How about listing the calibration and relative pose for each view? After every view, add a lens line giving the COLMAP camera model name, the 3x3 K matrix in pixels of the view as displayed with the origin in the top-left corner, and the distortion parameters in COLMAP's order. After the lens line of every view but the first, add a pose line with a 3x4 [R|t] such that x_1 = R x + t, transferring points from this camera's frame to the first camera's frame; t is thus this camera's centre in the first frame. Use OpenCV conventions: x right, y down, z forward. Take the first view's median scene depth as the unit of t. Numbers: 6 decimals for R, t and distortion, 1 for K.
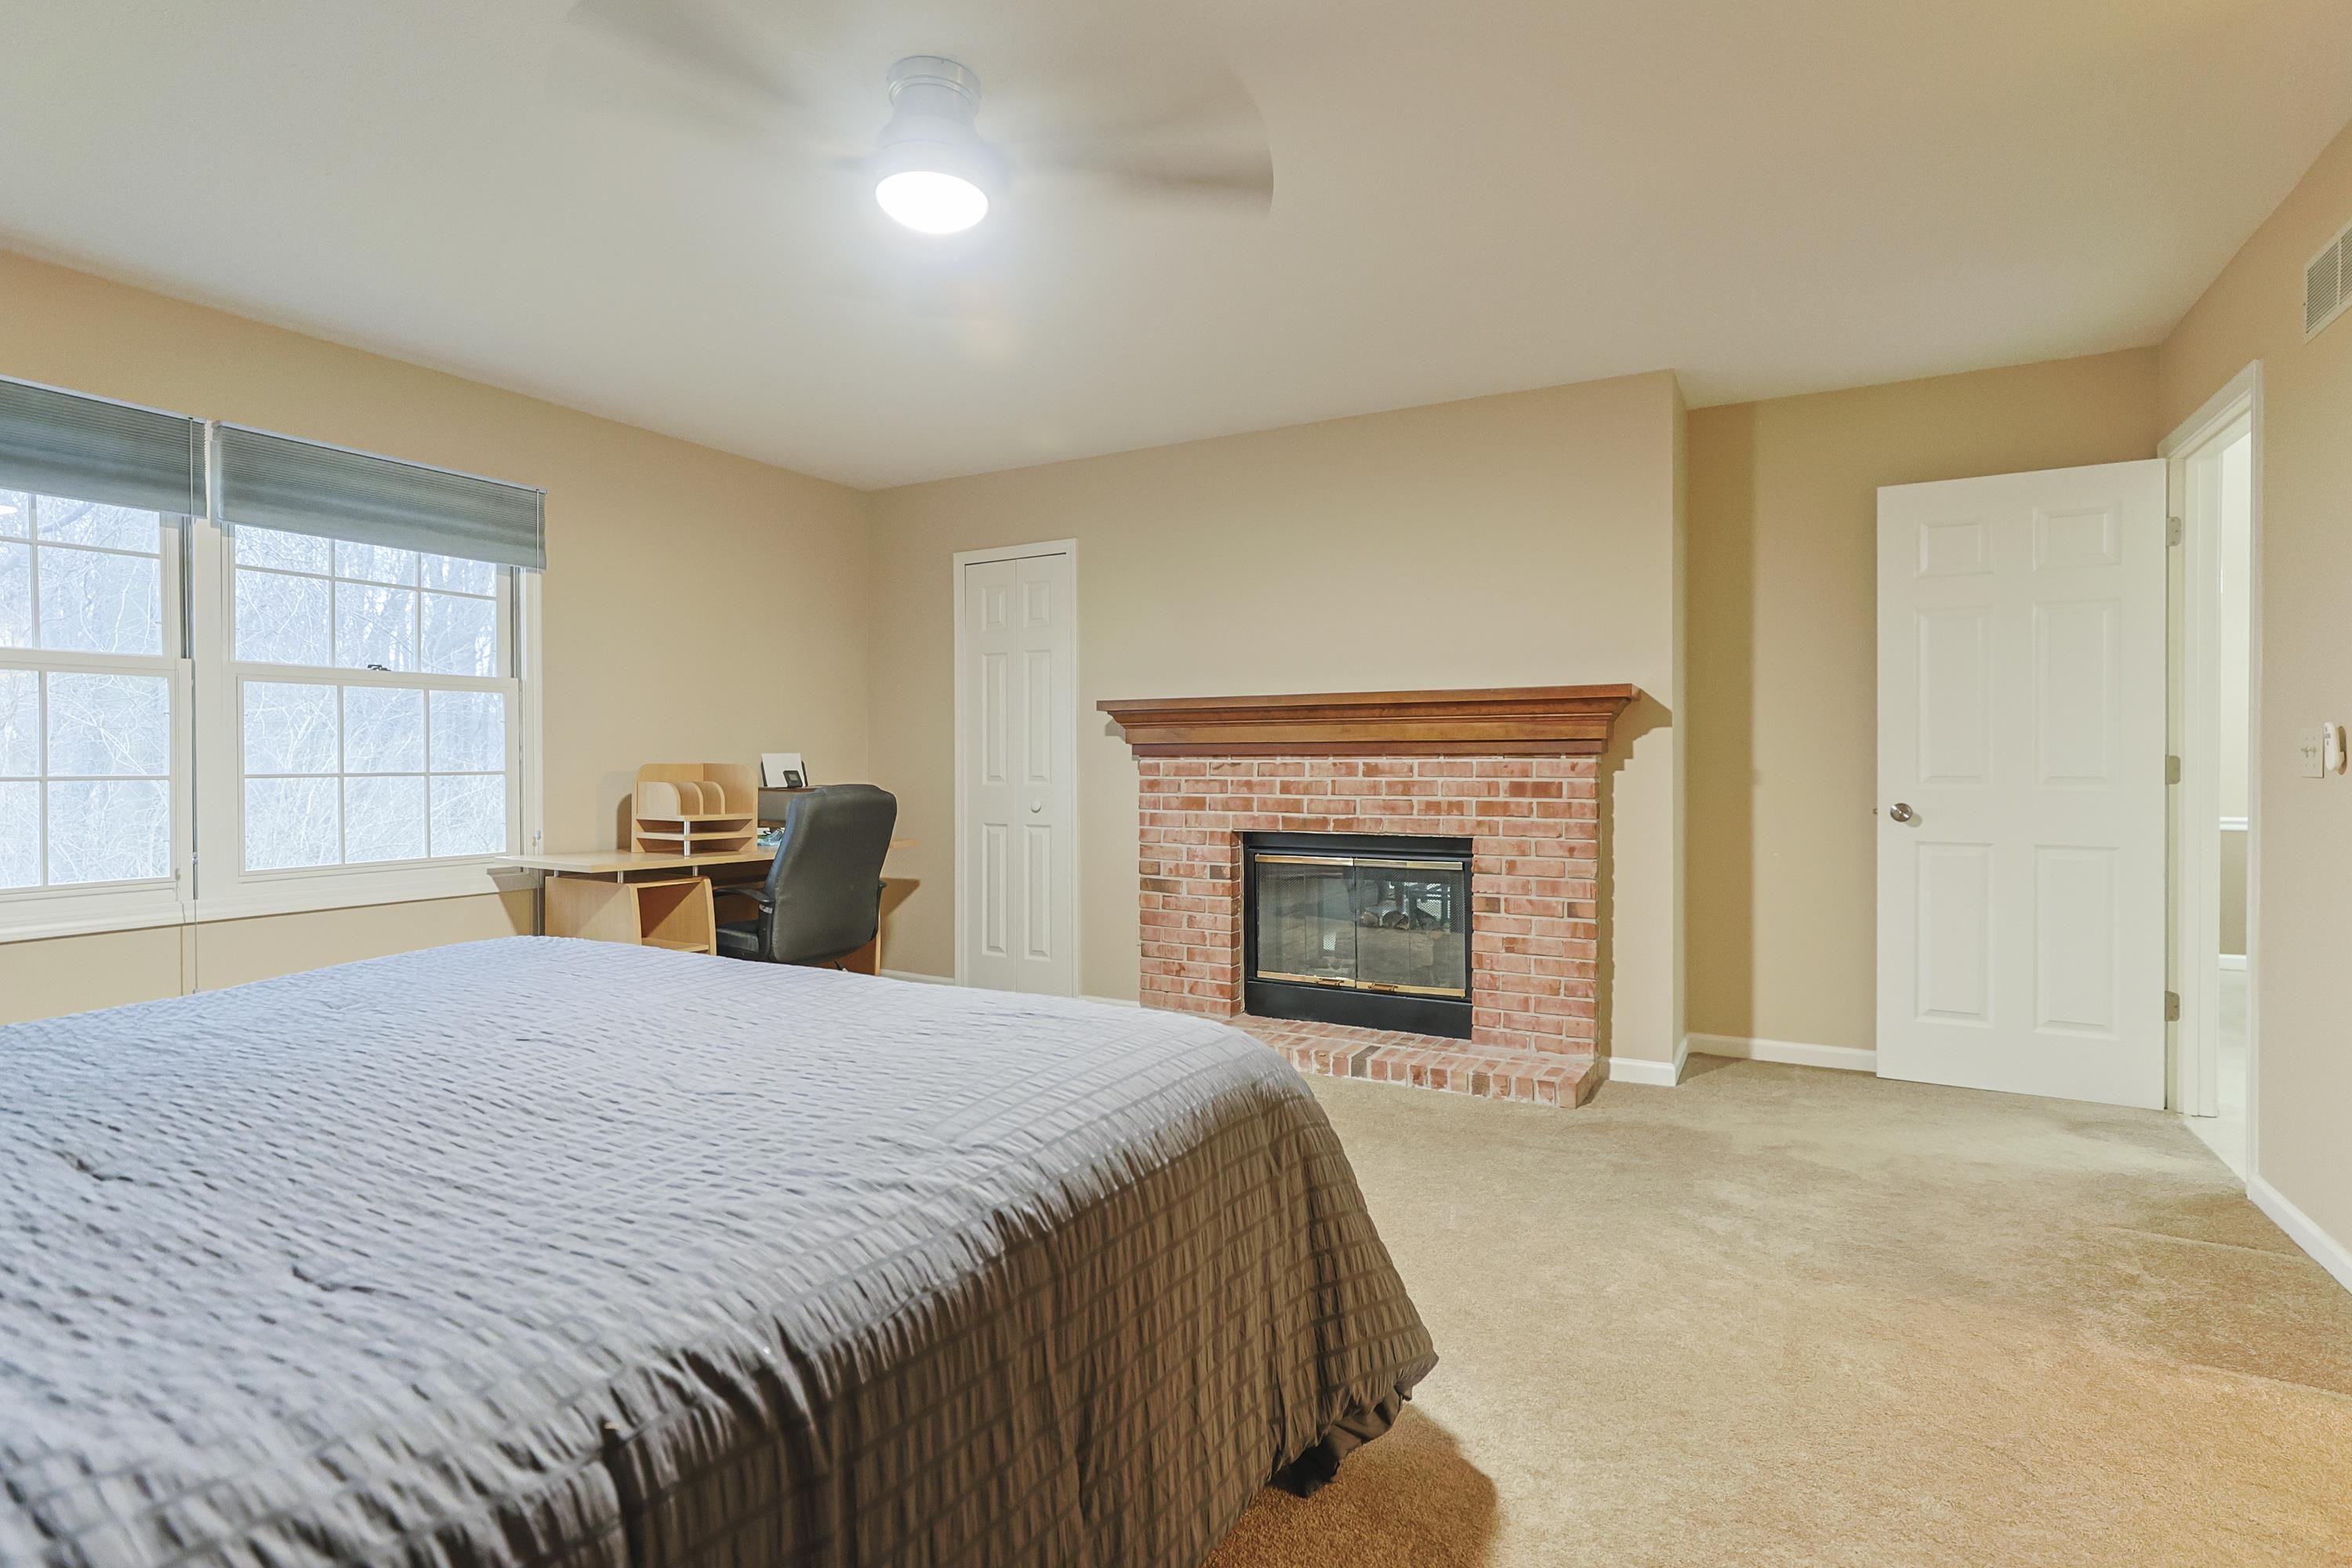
lens RADIAL K [[1137.2, 0, 1172.7], [0, 1137.2, 765.6], [0, 0, 1]] dist [-0.012587, 0.007077]
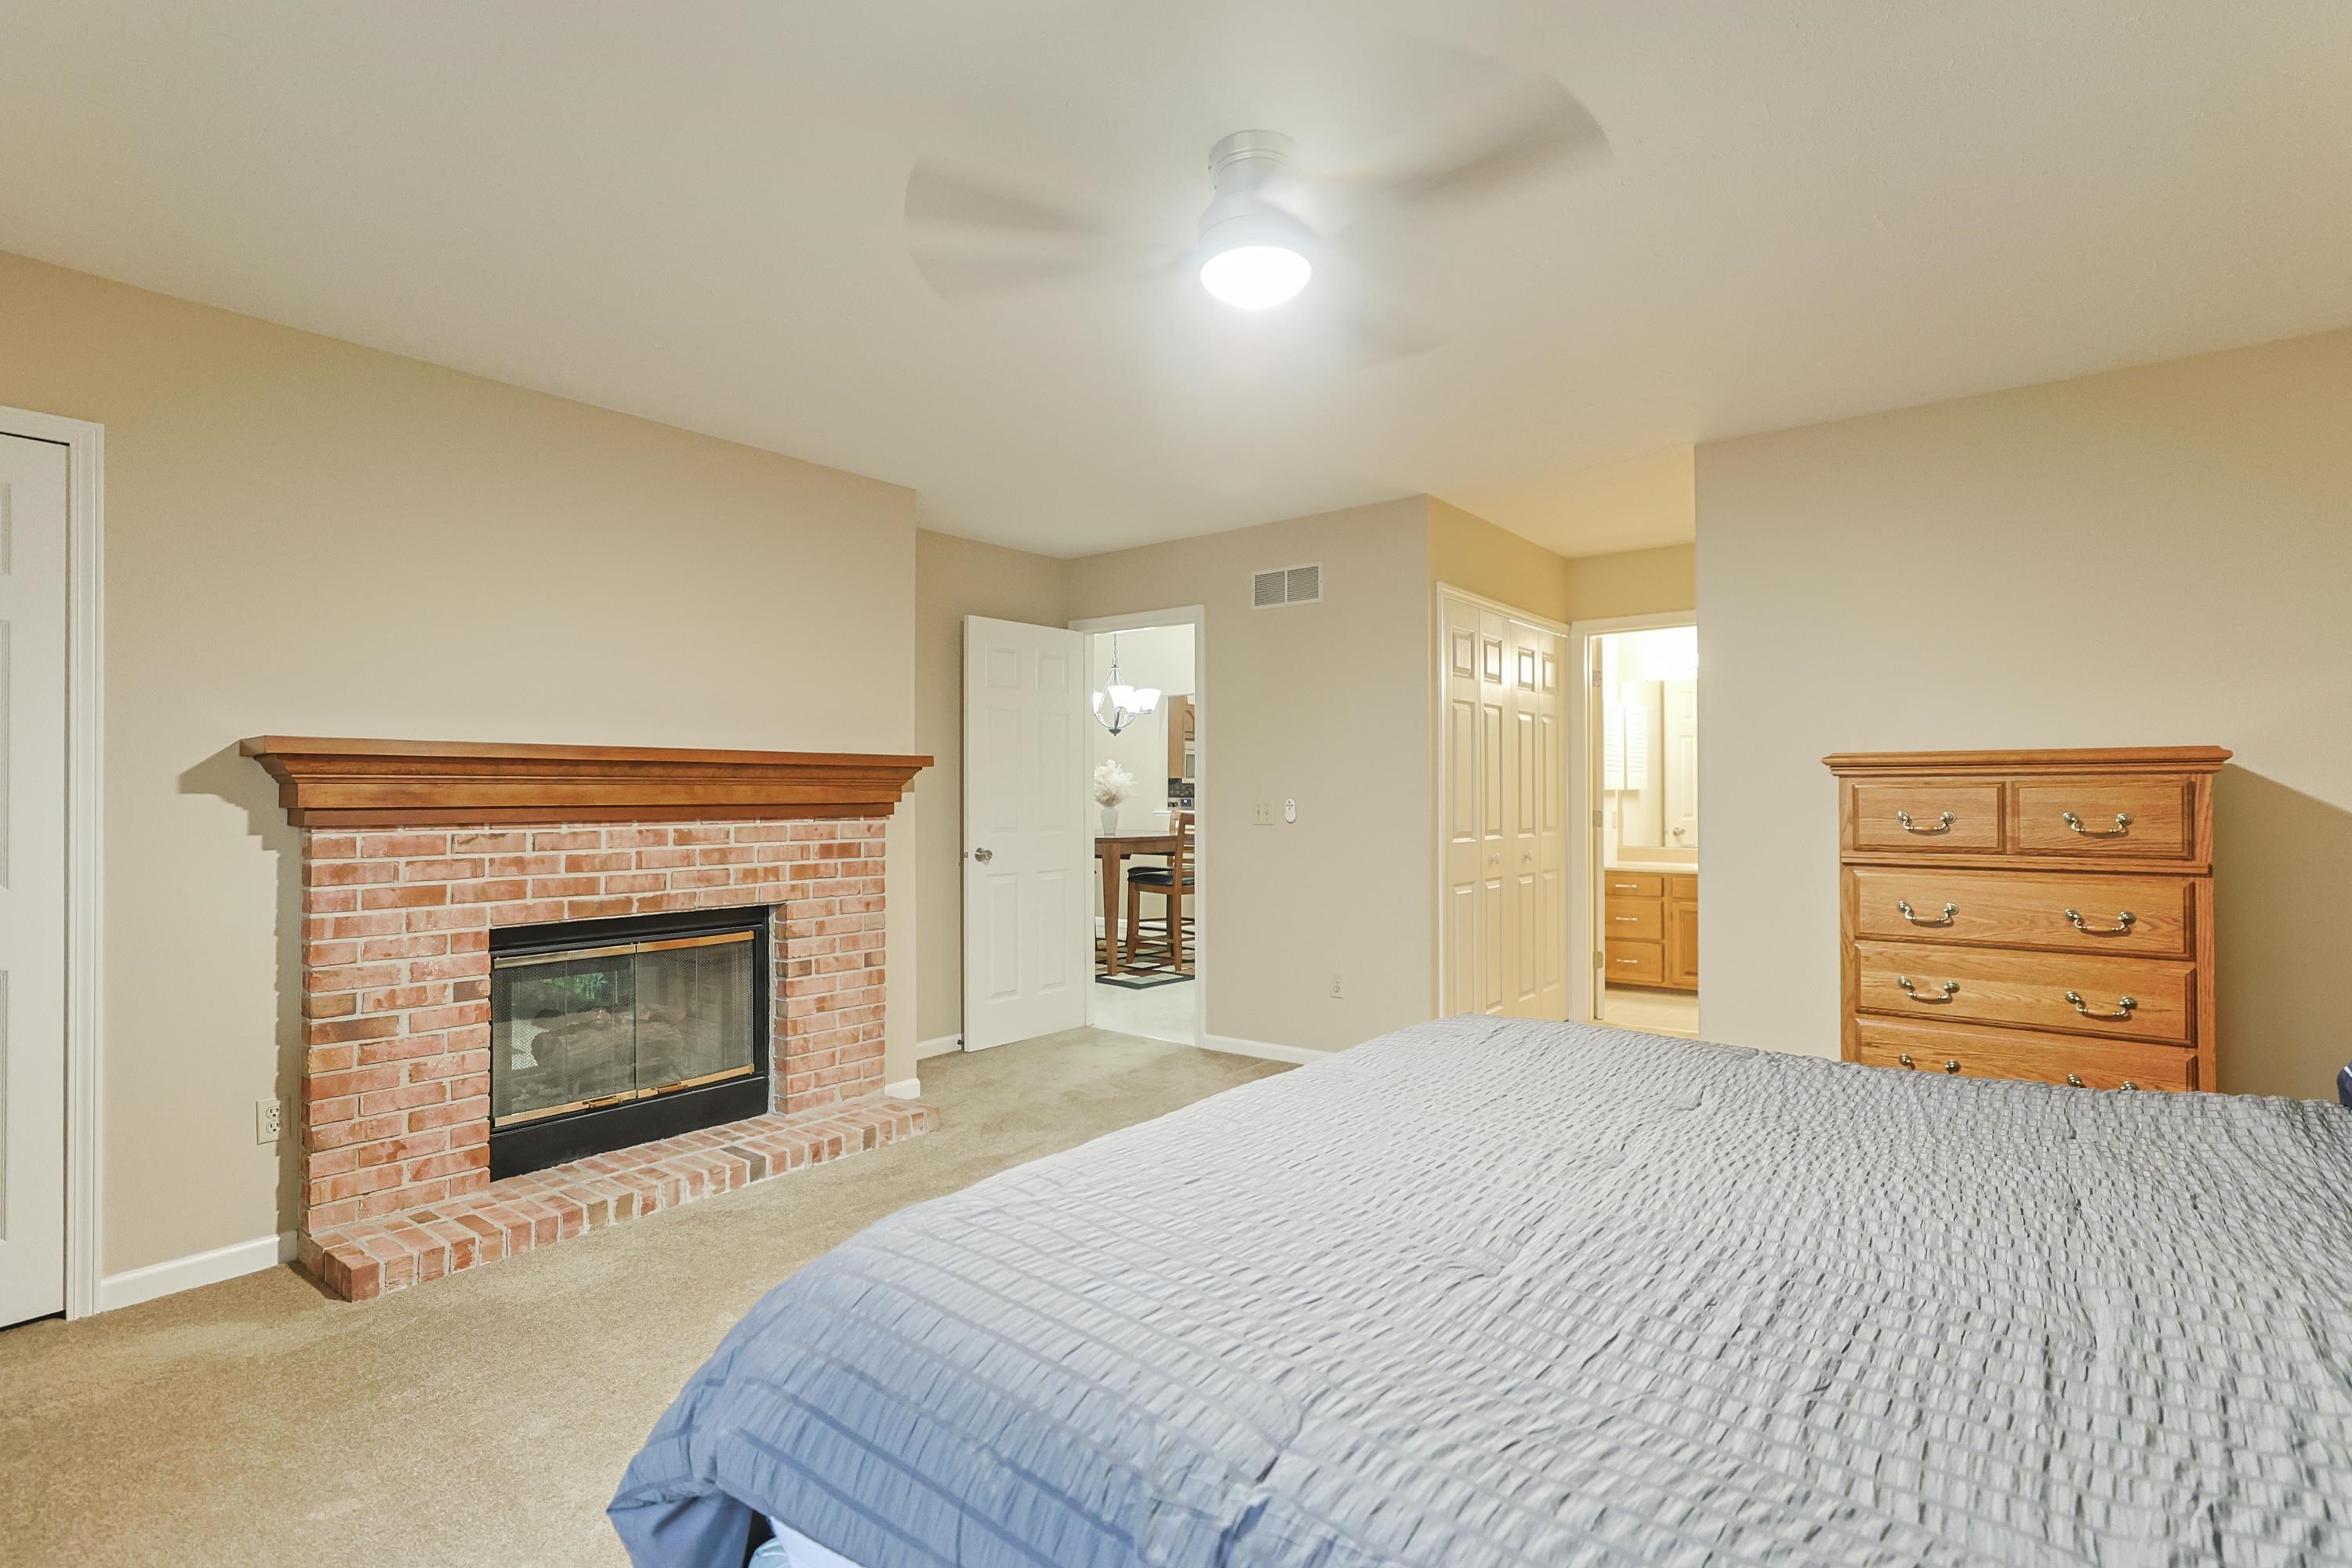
lens RADIAL K [[1137.2, 0, 1183.9], [0, 1137.2, 791.5], [0, 0, 1]] dist [-0.012587, 0.007077]
pose [[0.164212, 0.005244, 0.986411, -0.623238], [0.008383, 0.999942, -0.006712, -0.022379], [-0.986389, 0.009371, 0.164159, 0.484173]]
